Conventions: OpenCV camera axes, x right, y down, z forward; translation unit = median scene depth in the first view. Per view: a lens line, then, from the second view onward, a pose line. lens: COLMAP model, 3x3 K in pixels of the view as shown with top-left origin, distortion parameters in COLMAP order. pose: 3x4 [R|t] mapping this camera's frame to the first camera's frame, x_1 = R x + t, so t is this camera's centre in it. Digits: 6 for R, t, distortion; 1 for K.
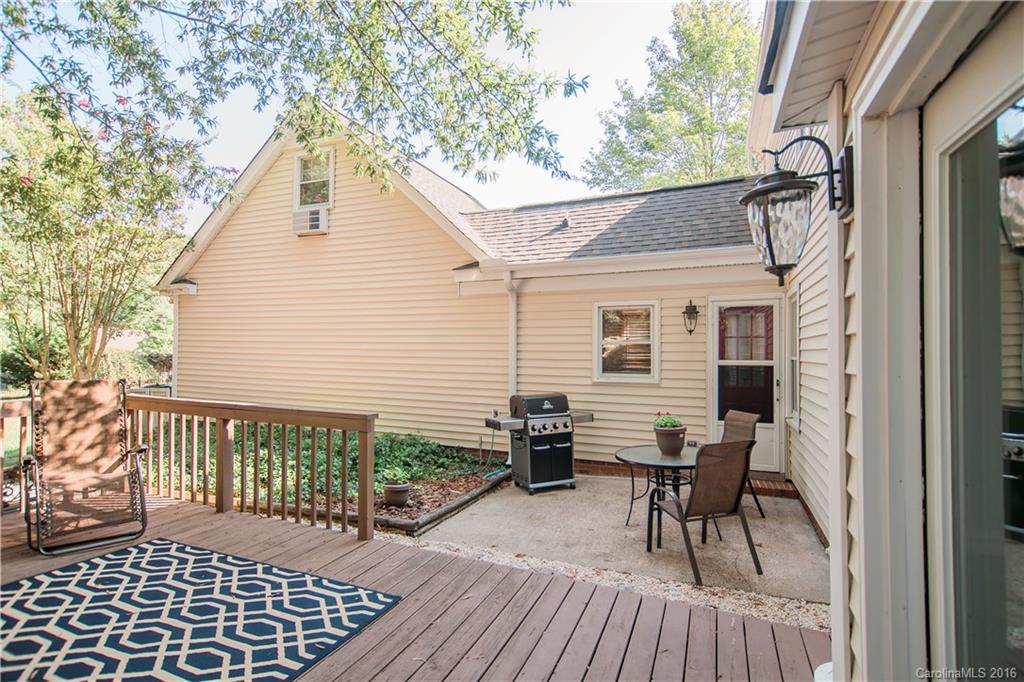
lens RADIAL K [[492.3, 0, 512.5], [0, 492.3, 343.1], [0, 0, 1]] dist [-0.000575, -0.000105]
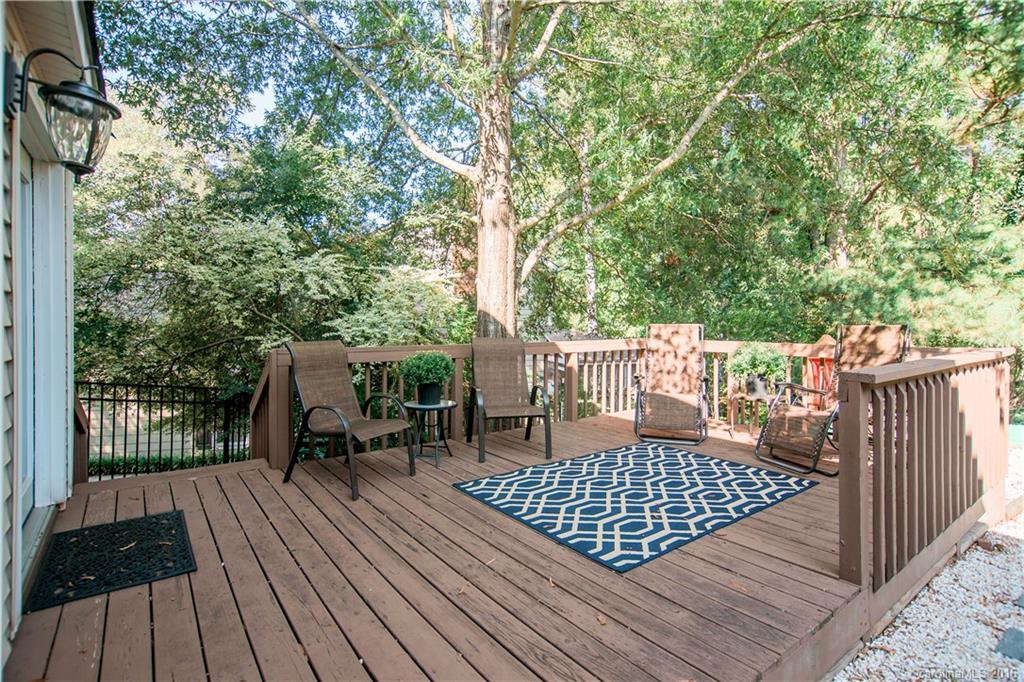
lens RADIAL K [[492.3, 0, 513.7], [0, 492.3, 341.3], [0, 0, 1]] dist [-0.000575, -0.000105]
pose [[-0.500336, -0.006136, -0.865809, 0.456355], [0.009480, 0.999876, -0.012565, 0.136761], [0.865779, -0.014494, -0.500216, 1.062276]]
